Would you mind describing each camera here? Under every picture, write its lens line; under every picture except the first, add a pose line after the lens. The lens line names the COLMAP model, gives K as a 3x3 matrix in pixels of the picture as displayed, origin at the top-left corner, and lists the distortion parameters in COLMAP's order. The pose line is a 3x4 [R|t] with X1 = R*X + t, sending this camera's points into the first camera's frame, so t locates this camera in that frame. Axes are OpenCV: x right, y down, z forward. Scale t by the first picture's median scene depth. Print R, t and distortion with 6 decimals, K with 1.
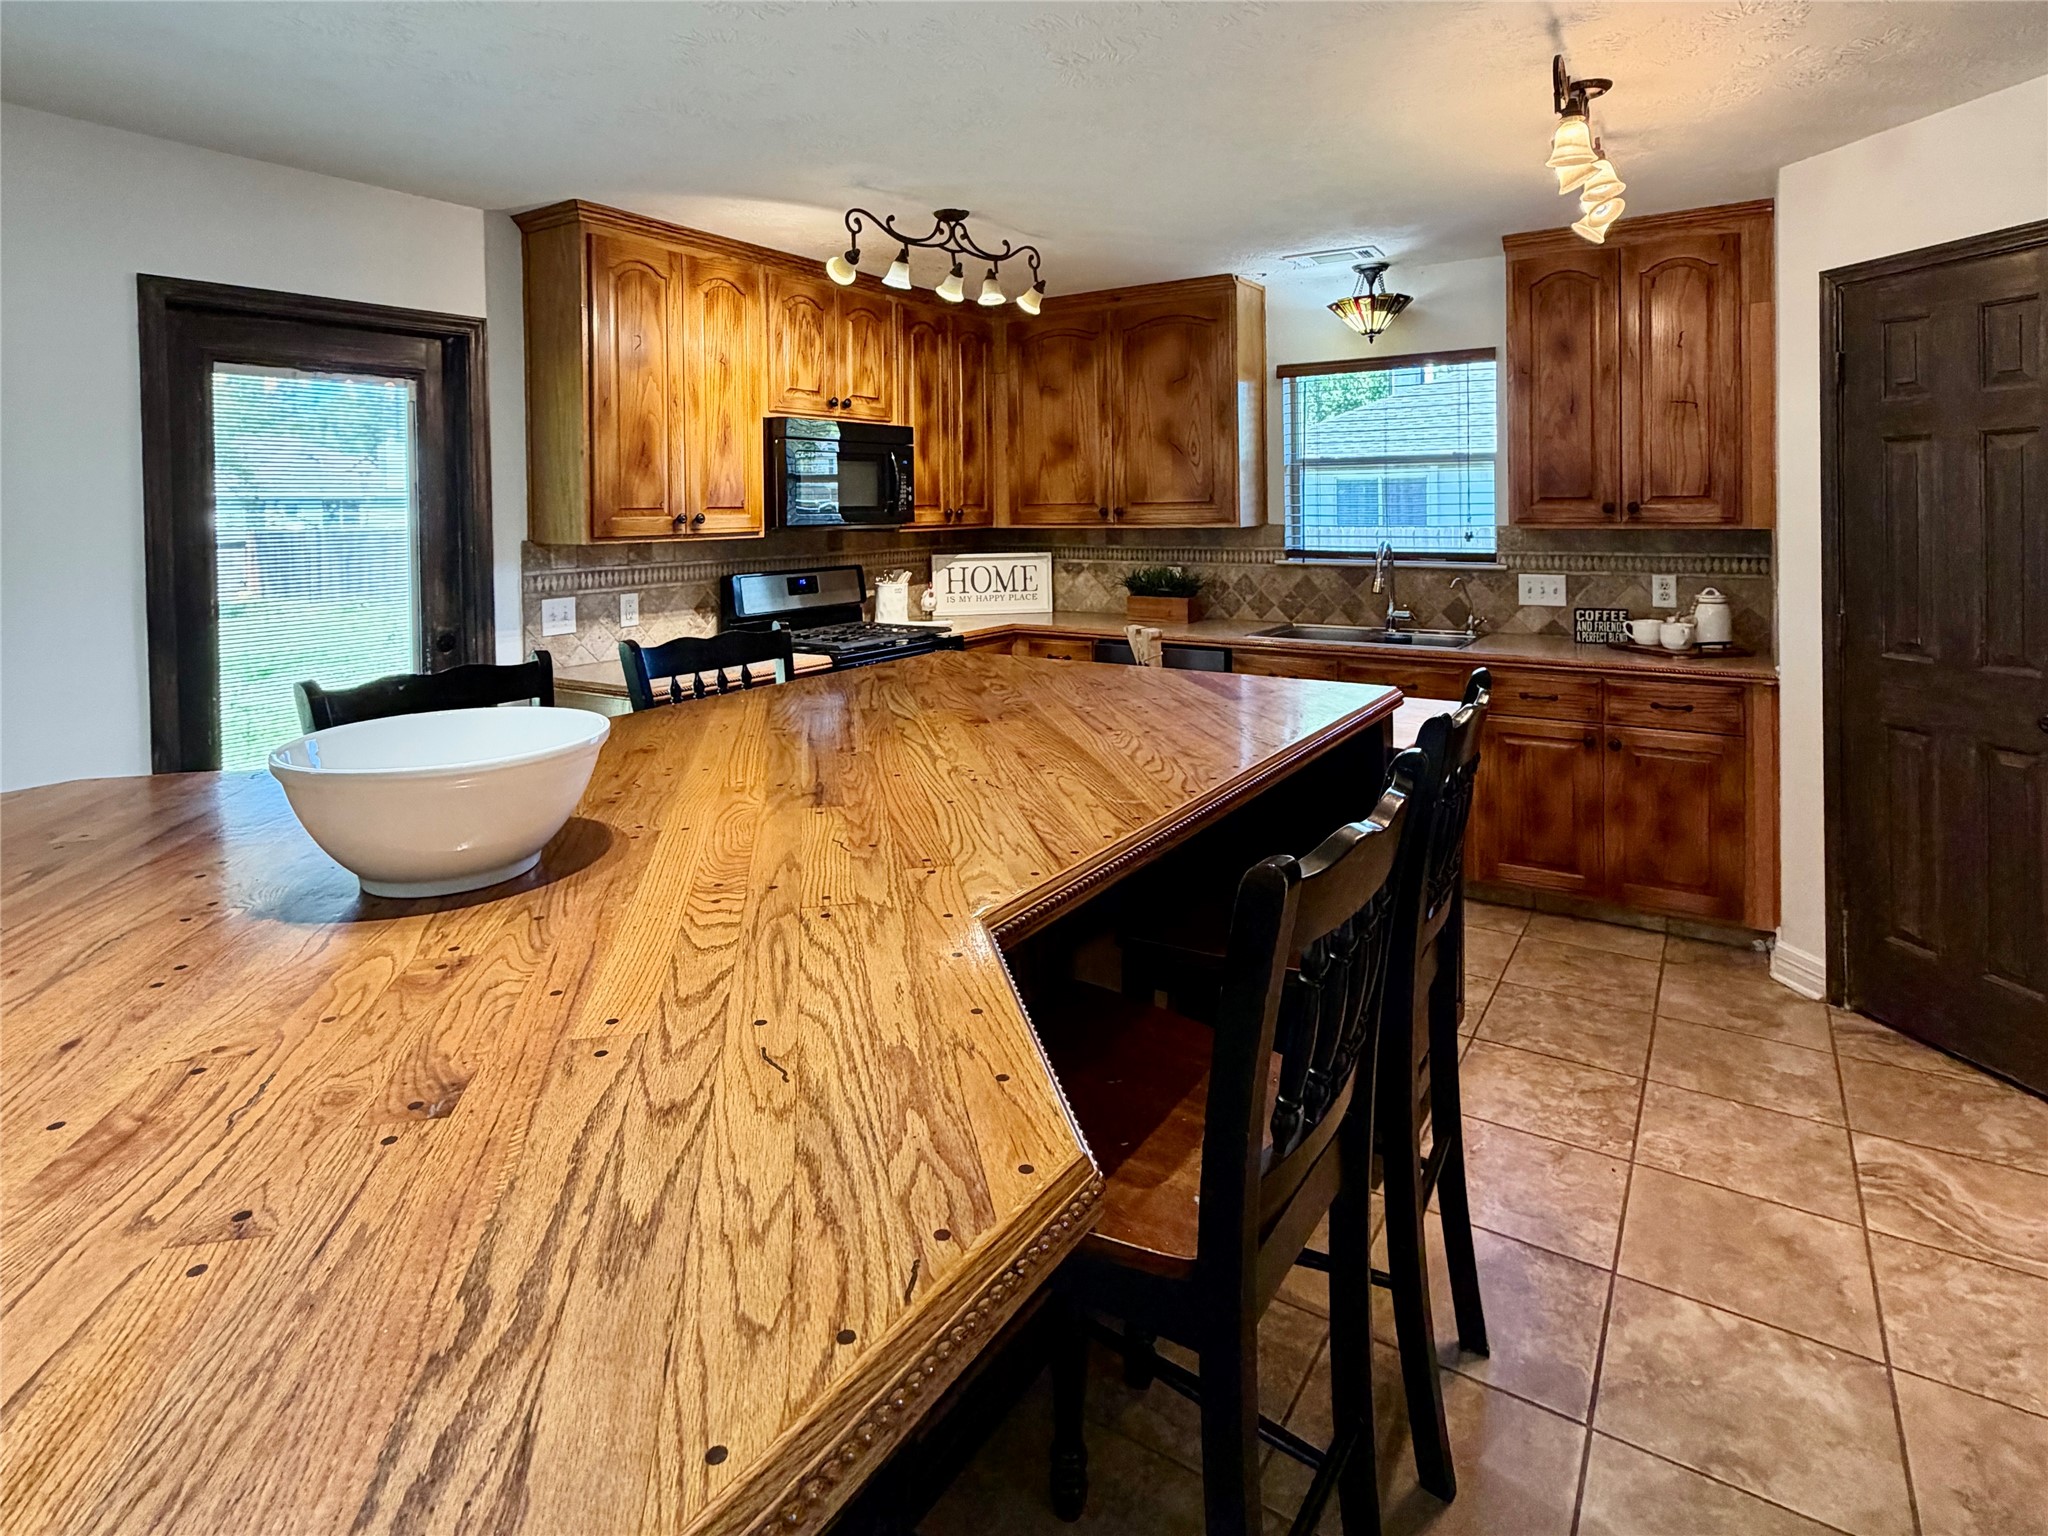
lens RADIAL K [[1086.9, 0, 1023.4], [0, 1086.9, 792.0], [0, 0, 1]] dist [-0.001503, 0.000440]
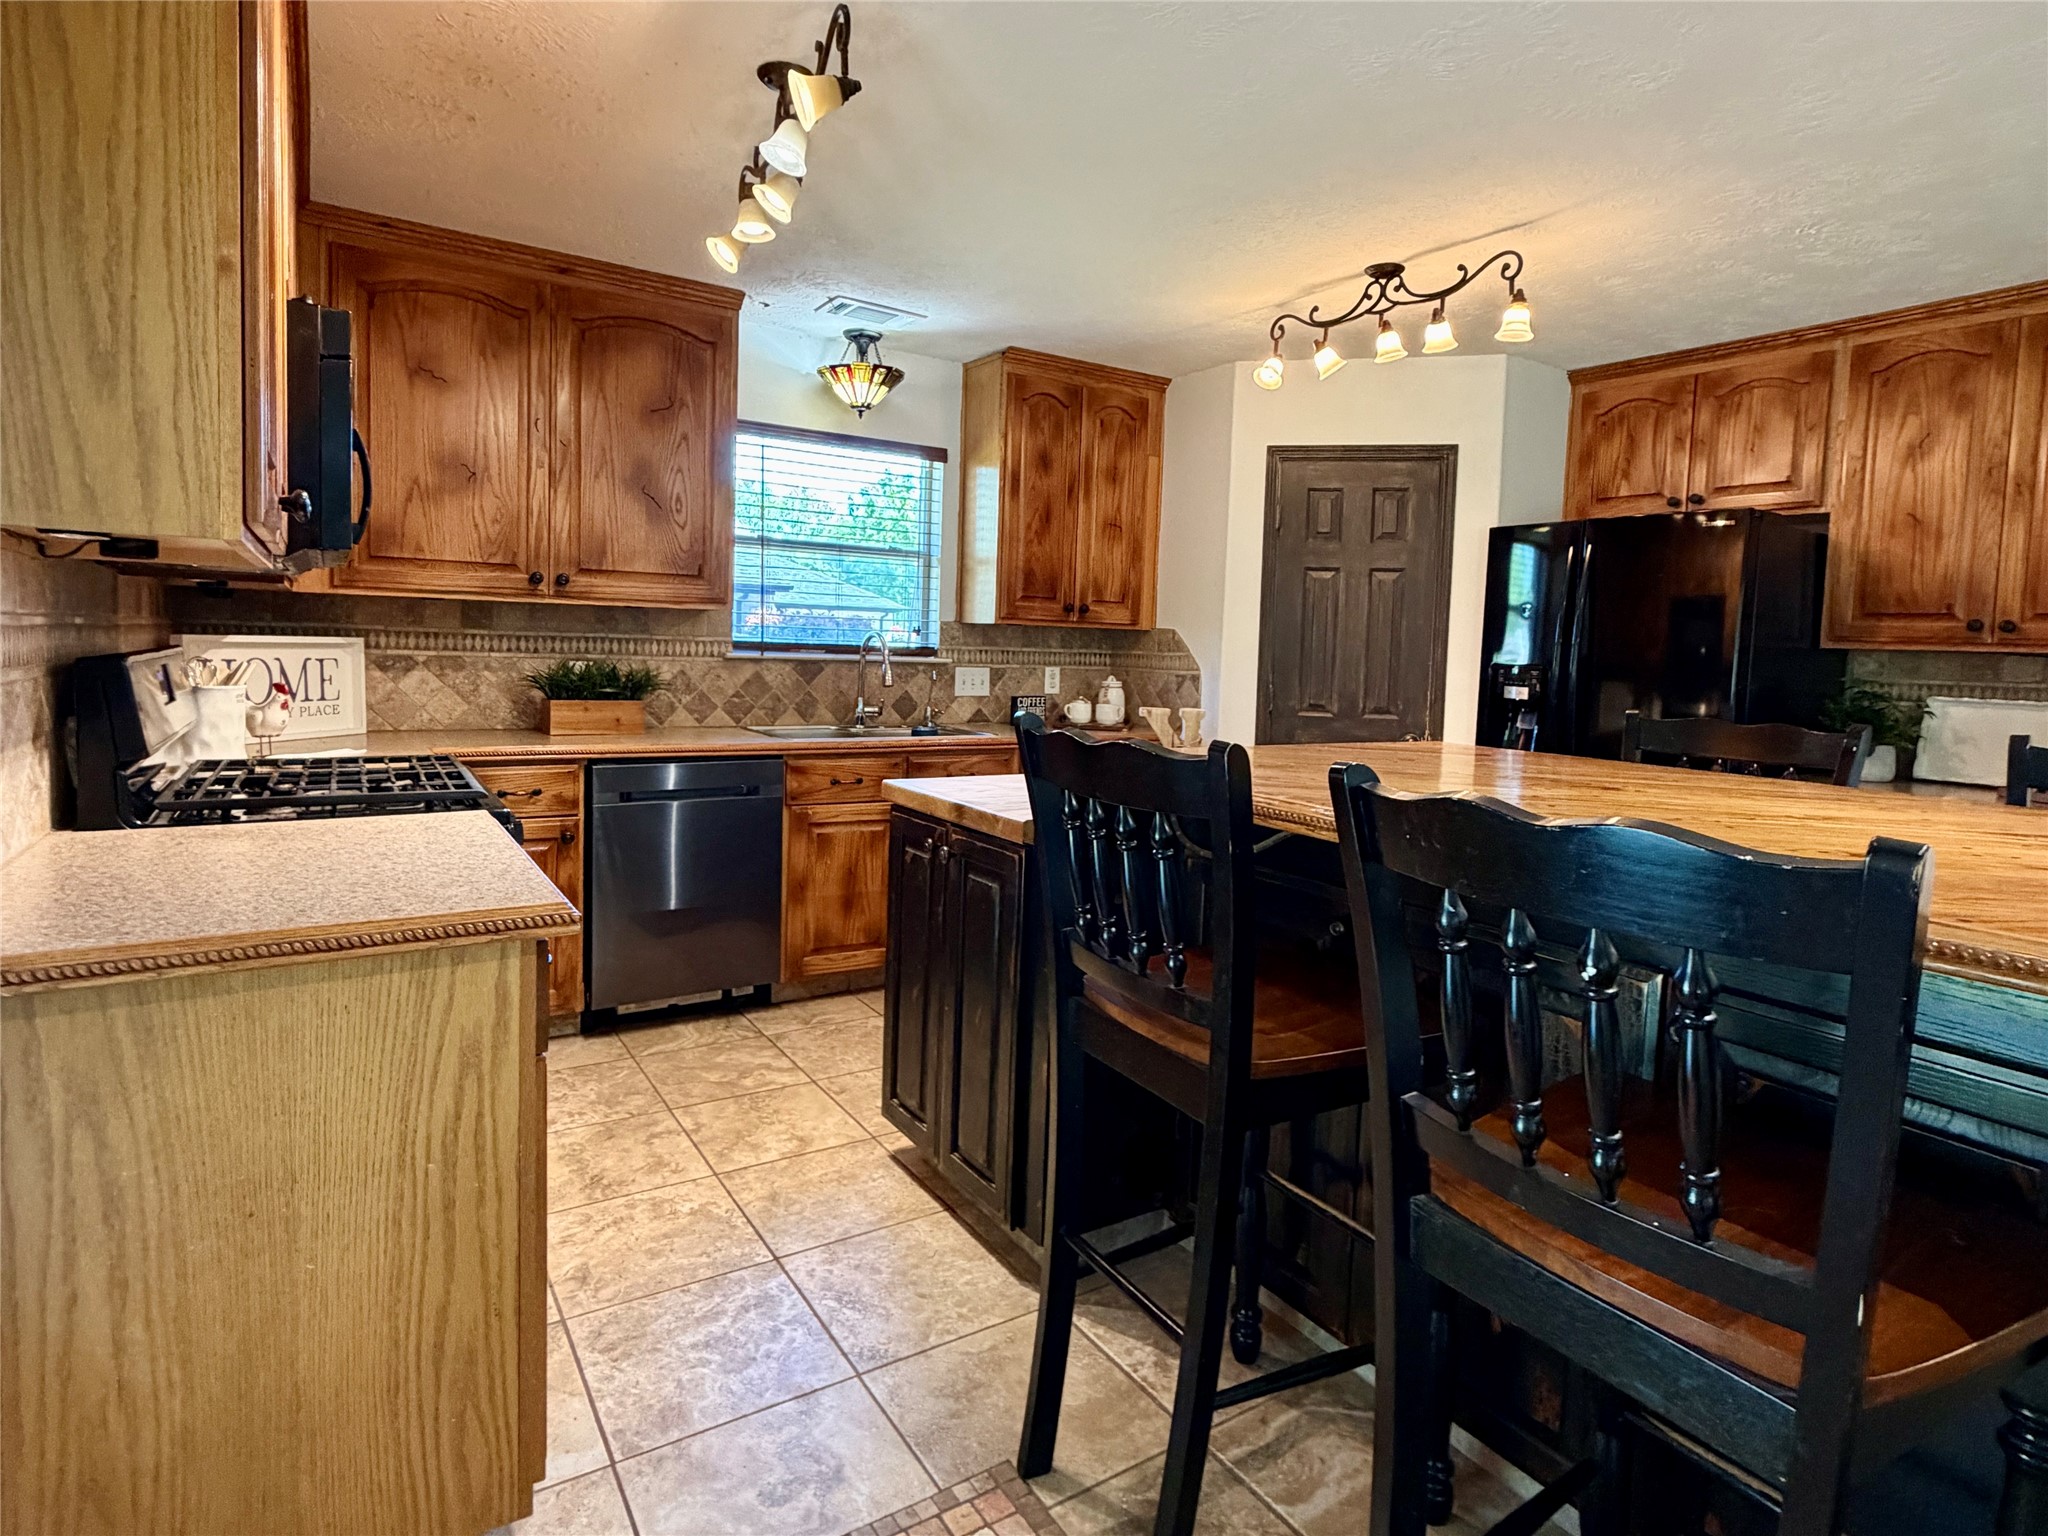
lens RADIAL K [[1060.1, 0, 1022.9], [0, 1060.1, 880.6], [0, 0, 1]] dist [0.000627, 0.000368]
pose [[0.396178, -0.174451, 0.901449, -0.481677], [0.200149, 0.974583, 0.100640, -0.084616], [-0.896093, 0.140552, 0.421025, 0.513120]]
